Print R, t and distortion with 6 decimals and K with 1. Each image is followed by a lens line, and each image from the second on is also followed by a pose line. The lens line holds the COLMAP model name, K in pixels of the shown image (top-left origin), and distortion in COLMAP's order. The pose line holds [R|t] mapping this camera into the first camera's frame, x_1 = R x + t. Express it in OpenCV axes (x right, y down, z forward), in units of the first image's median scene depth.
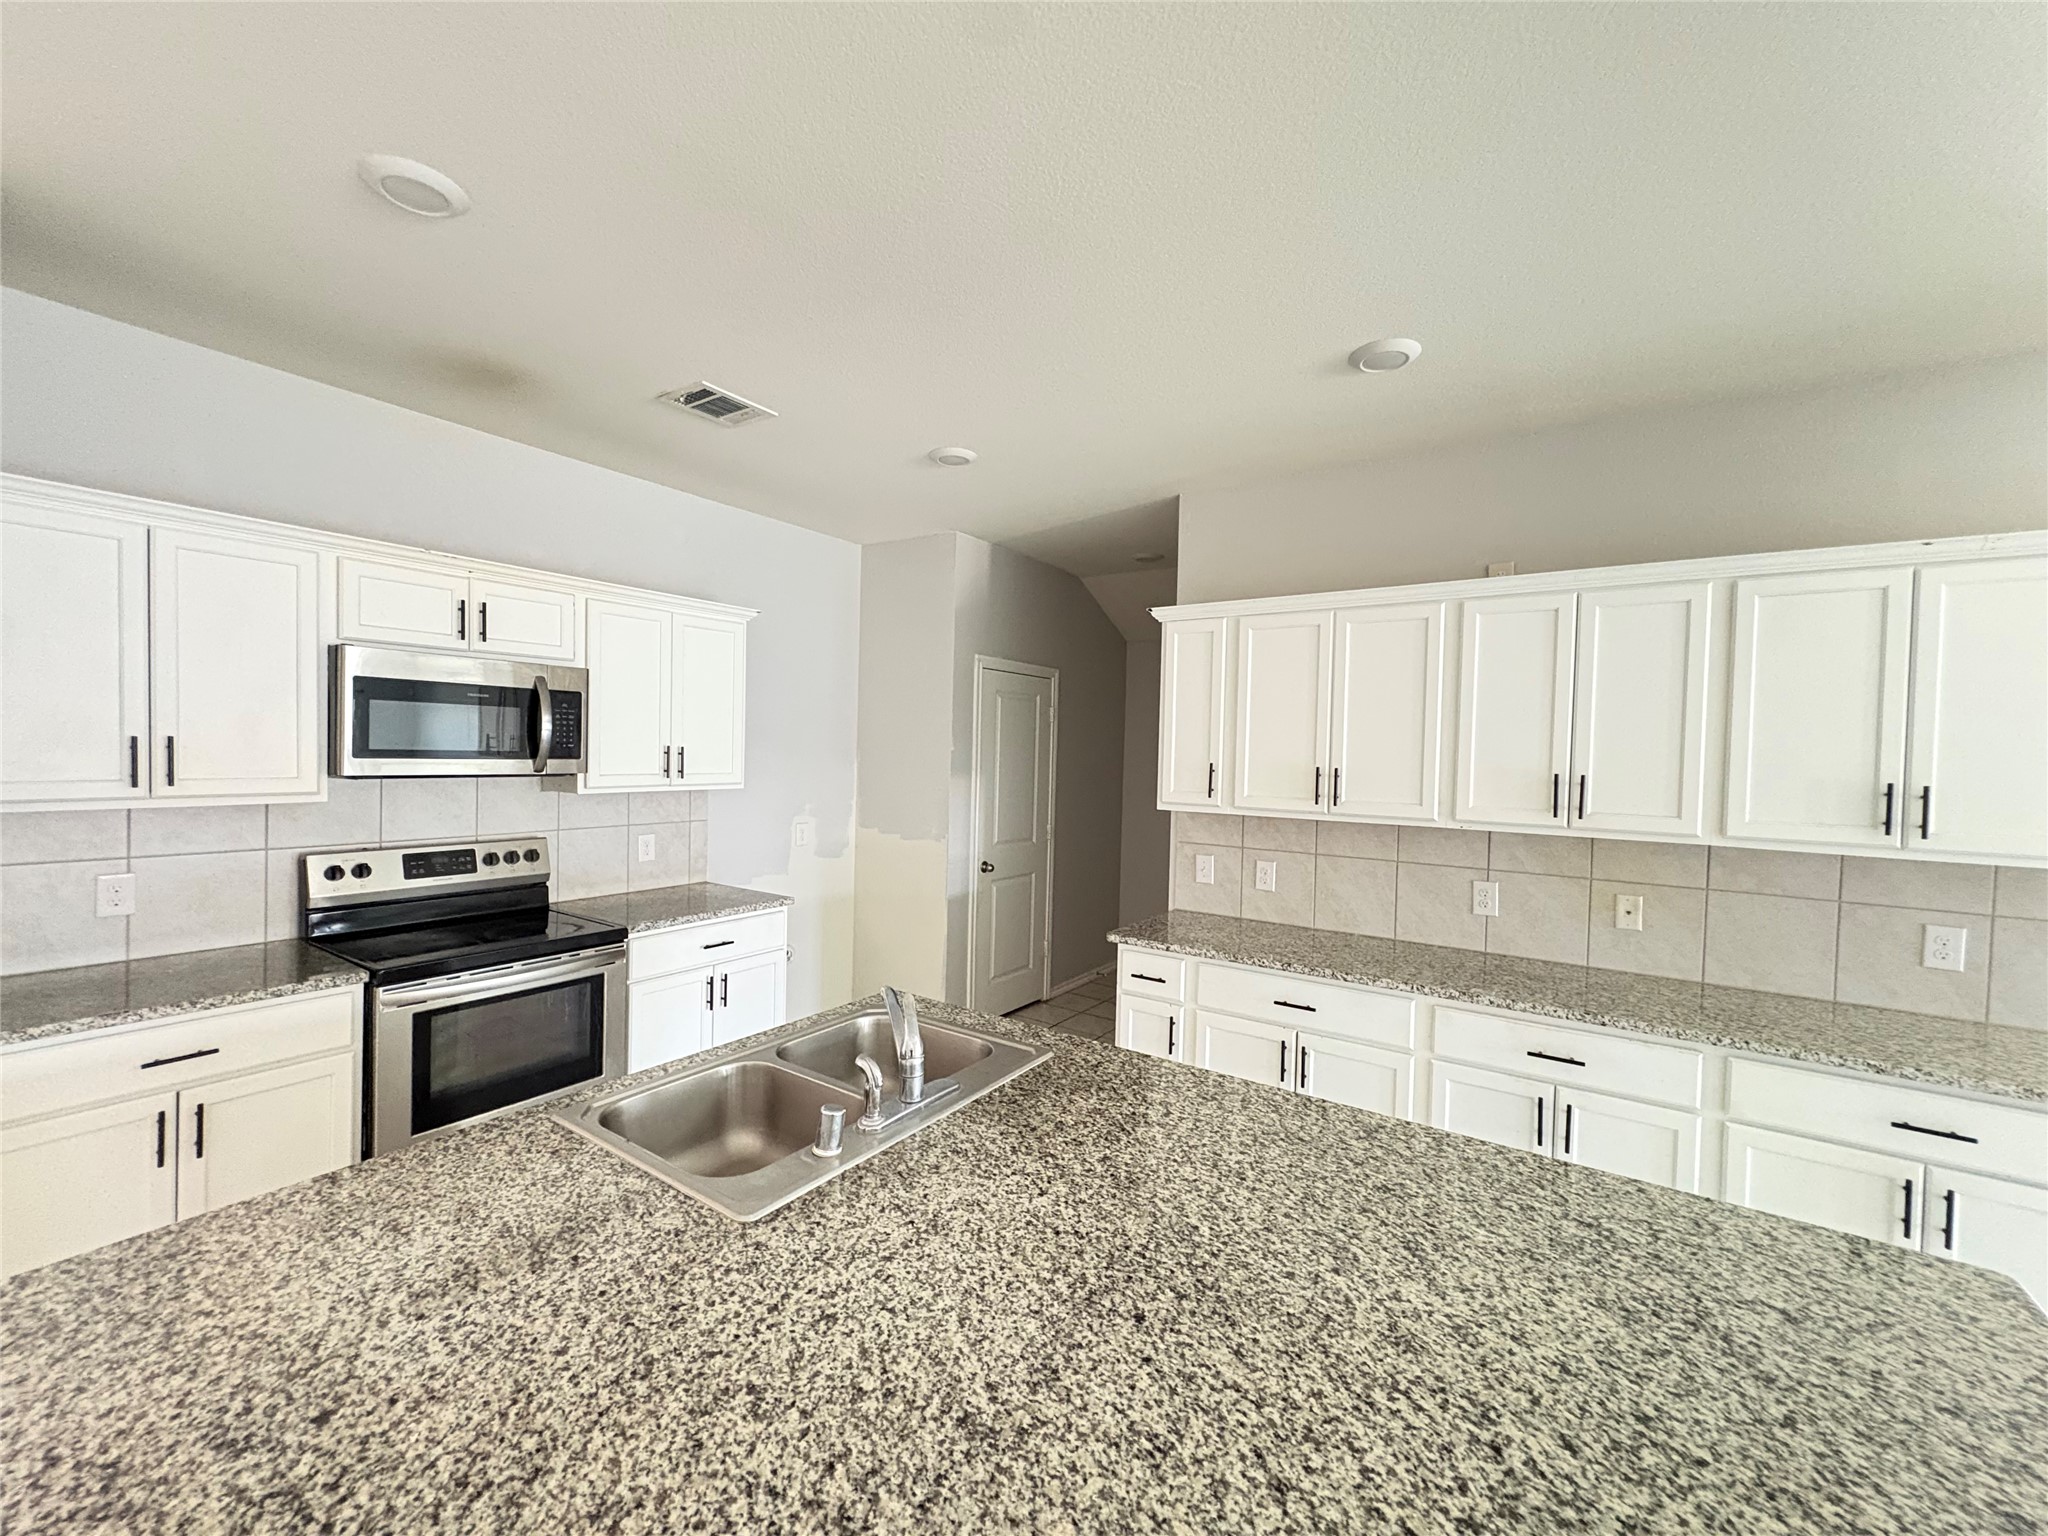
lens RADIAL K [[818.7, 0, 1024.4], [0, 818.7, 762.6], [0, 0, 1]] dist [0.002358, -0.000444]
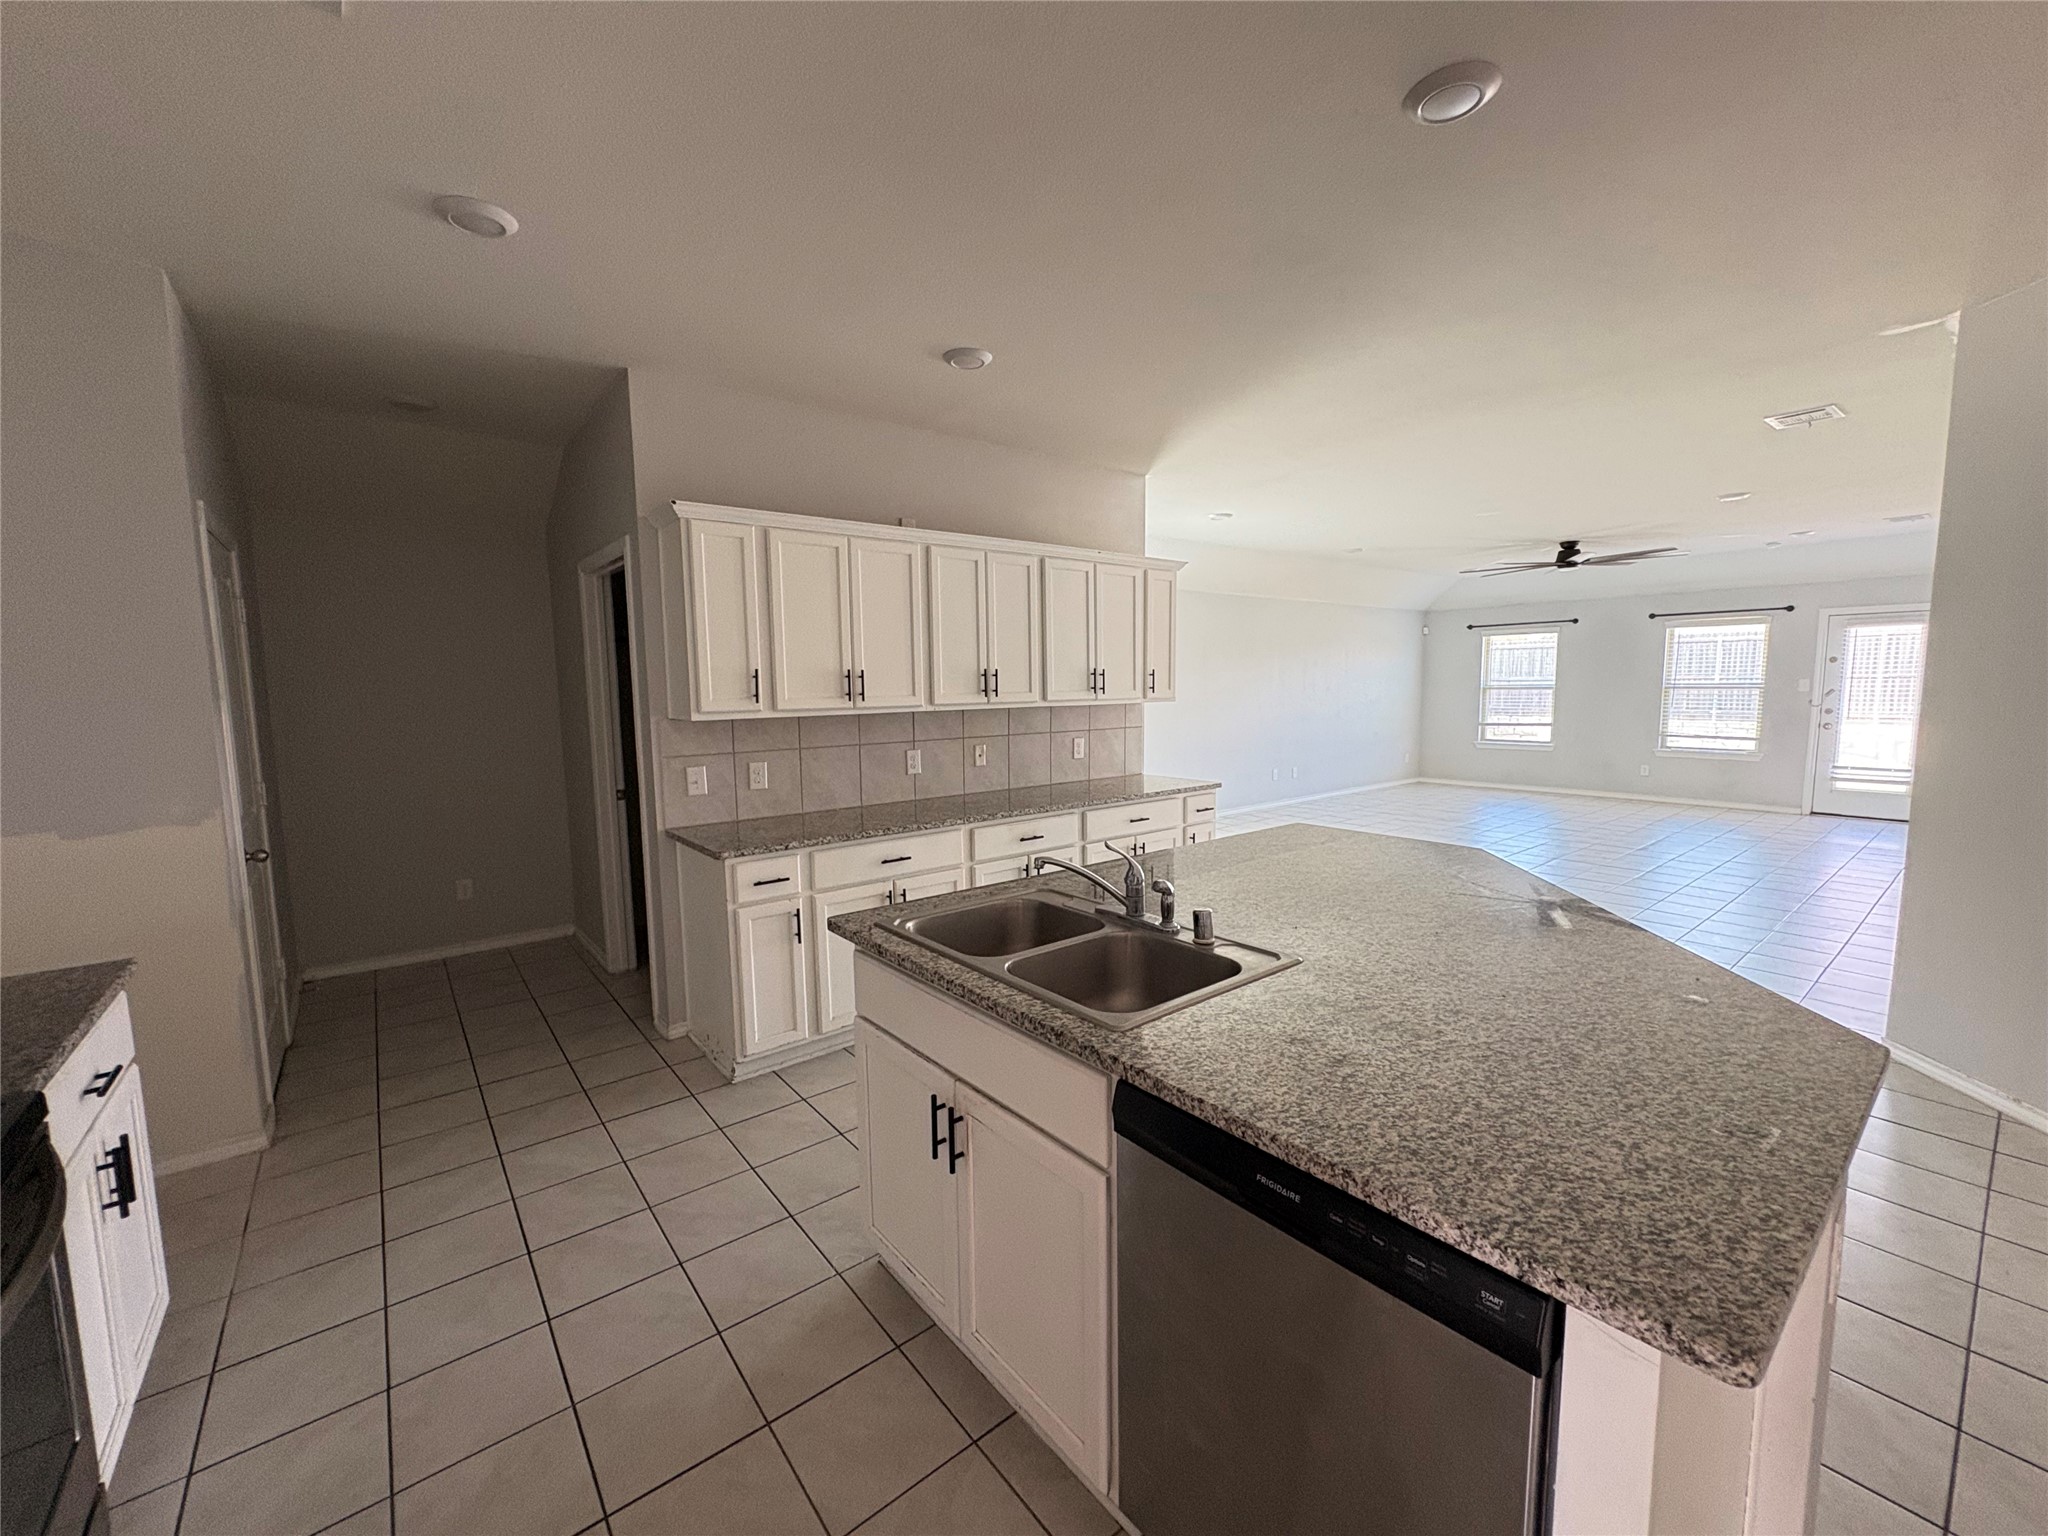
lens RADIAL K [[818.7, 0, 1023.6], [0, 818.7, 770.3], [0, 0, 1]] dist [0.002358, -0.000444]
pose [[0.288522, -0.132435, 0.948270, -0.832738], [0.034776, 0.991184, 0.127847, 0.008762], [-0.956841, -0.003910, 0.290584, 0.478557]]
